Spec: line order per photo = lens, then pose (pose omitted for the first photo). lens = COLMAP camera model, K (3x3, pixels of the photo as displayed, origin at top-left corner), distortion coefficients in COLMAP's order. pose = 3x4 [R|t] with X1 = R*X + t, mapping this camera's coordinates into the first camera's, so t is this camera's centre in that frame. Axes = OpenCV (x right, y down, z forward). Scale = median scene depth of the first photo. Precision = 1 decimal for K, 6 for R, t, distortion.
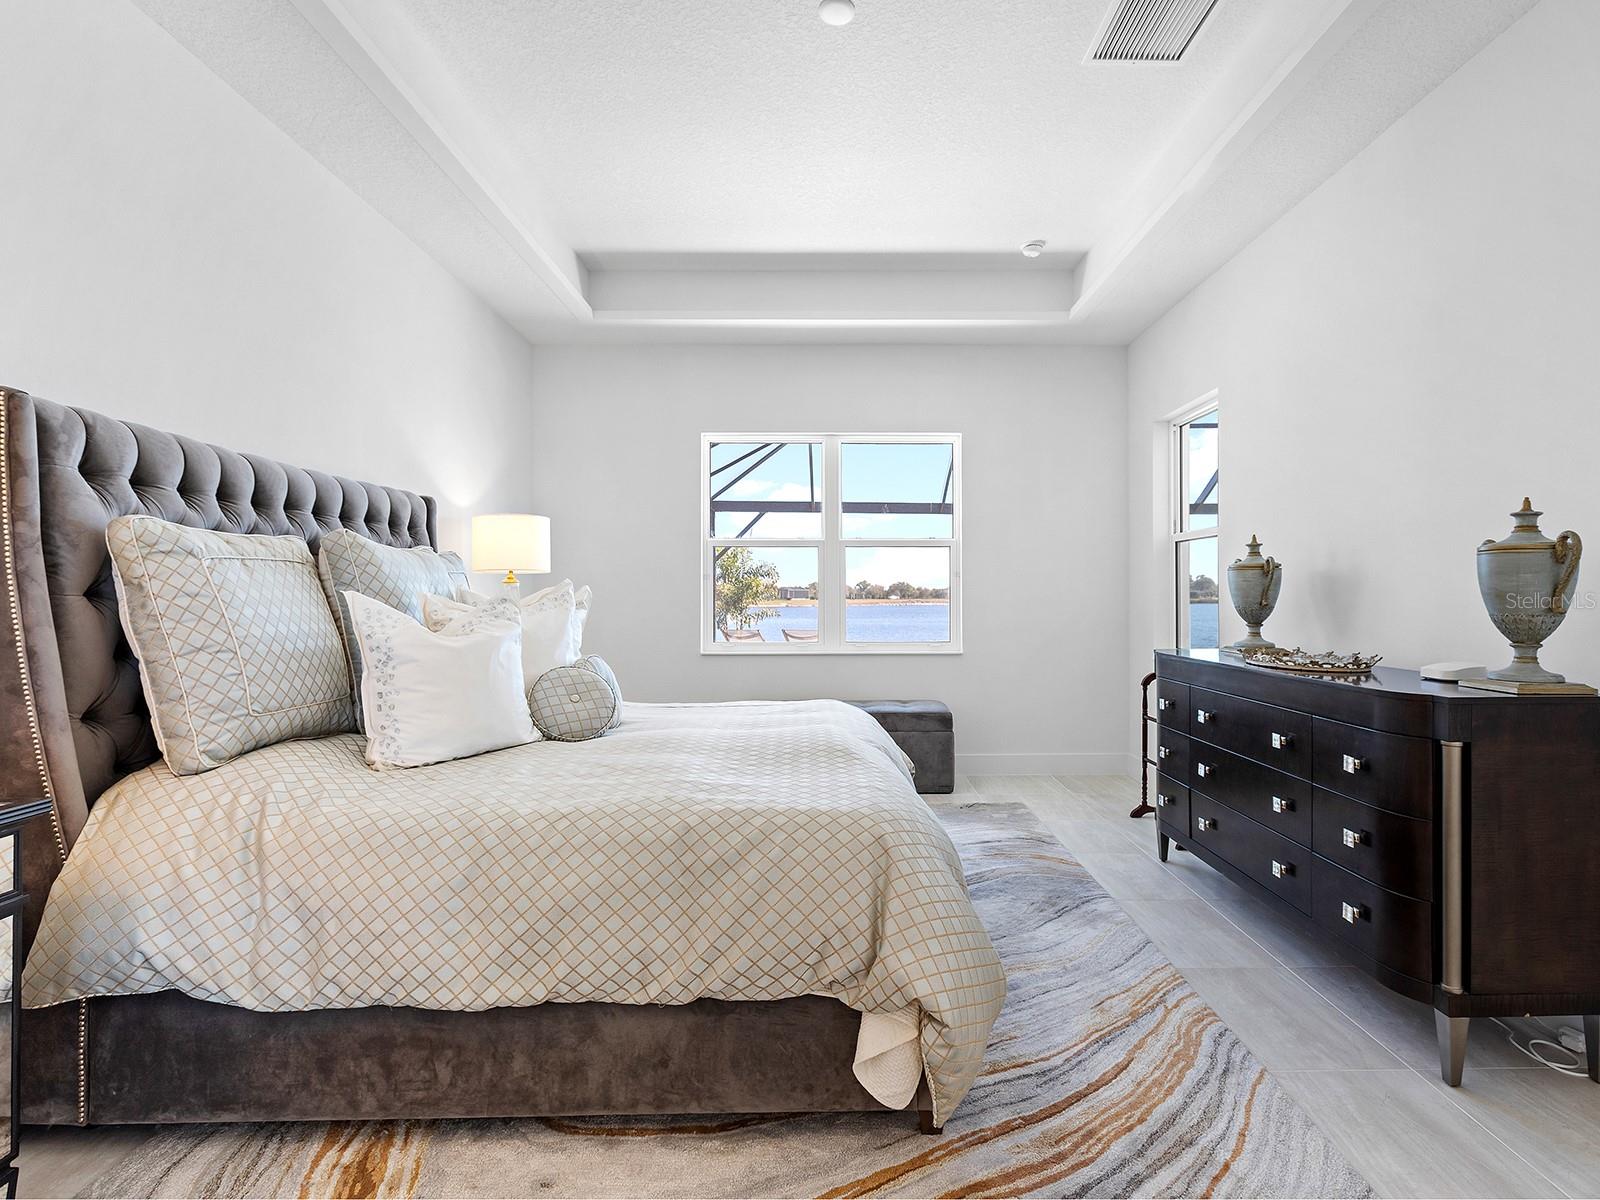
lens RADIAL K [[807.2, 0, 813.6], [0, 807.2, 589.4], [0, 0, 1]] dist [0.001005, 0.000299]
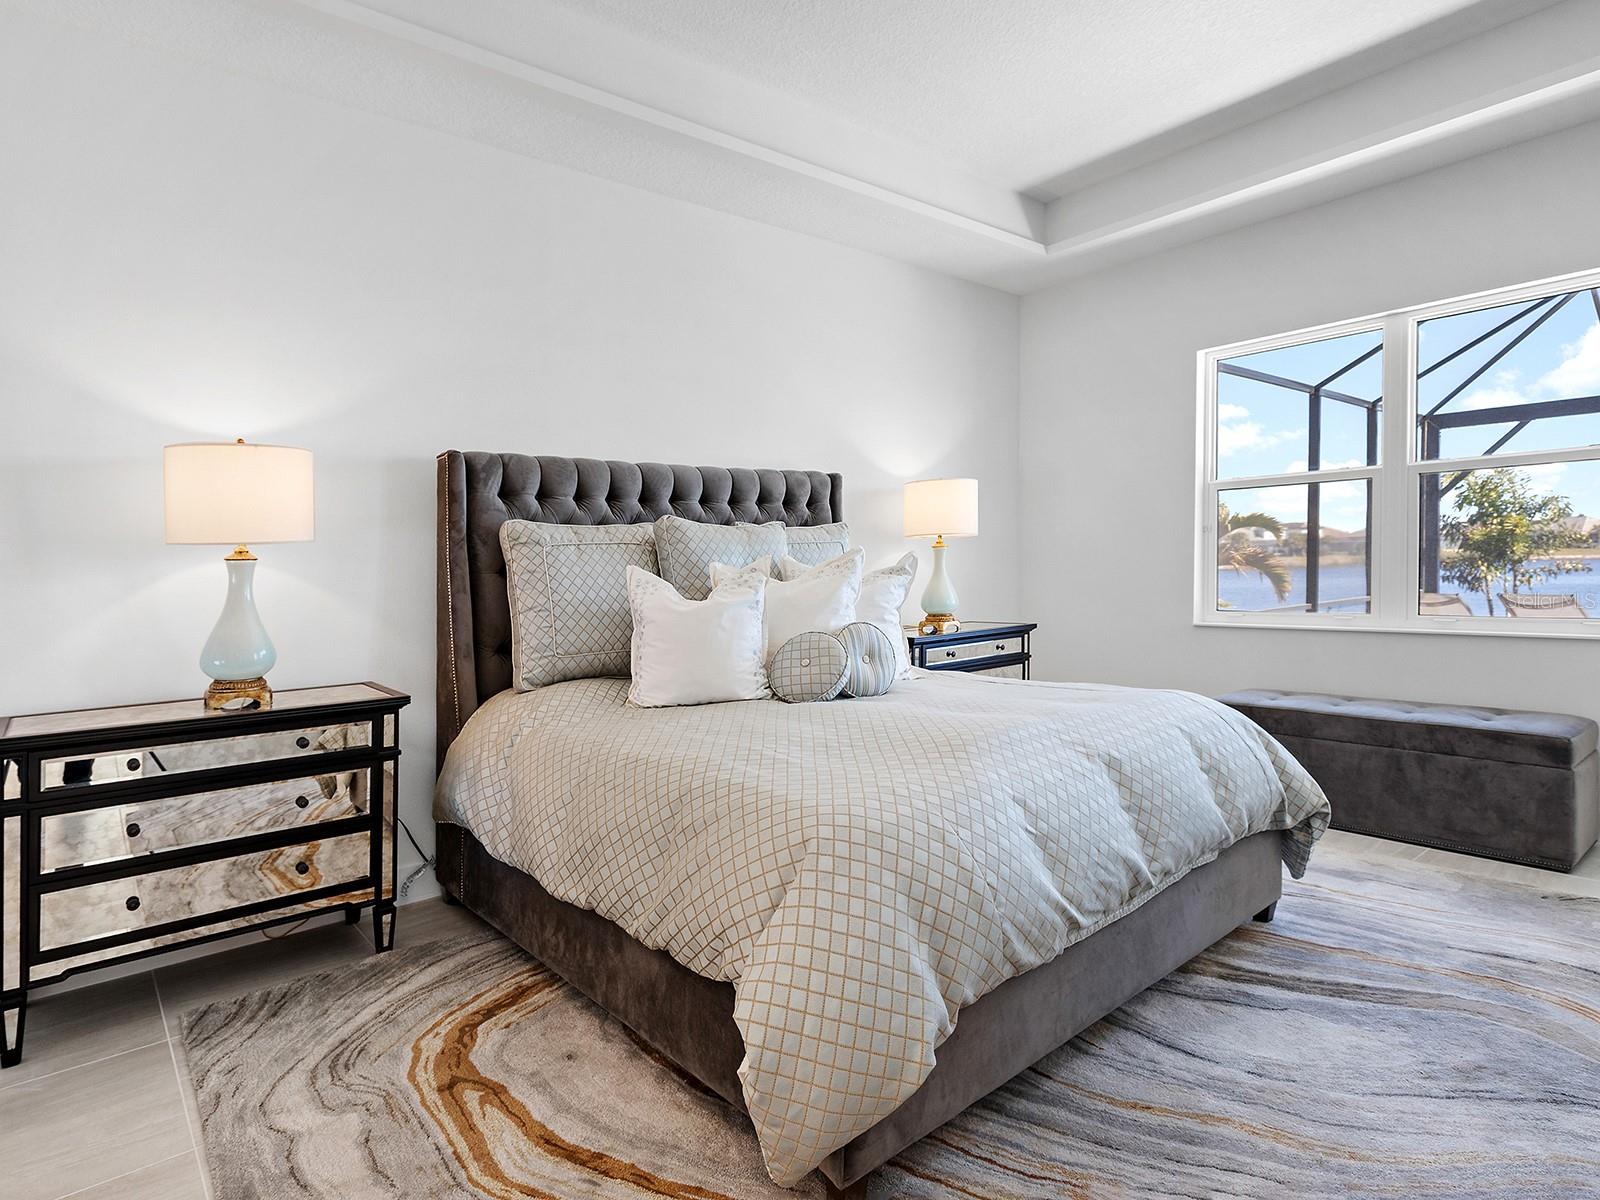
lens RADIAL K [[864.6, 0, 772.5], [0, 864.6, 539.4], [0, 0, 1]] dist [-0.004648, -0.000728]
pose [[0.629435, -0.040416, -0.776002, 0.657347], [0.034703, 0.999112, -0.023887, 0.000788], [0.776278, -0.011894, 0.630278, 0.312405]]
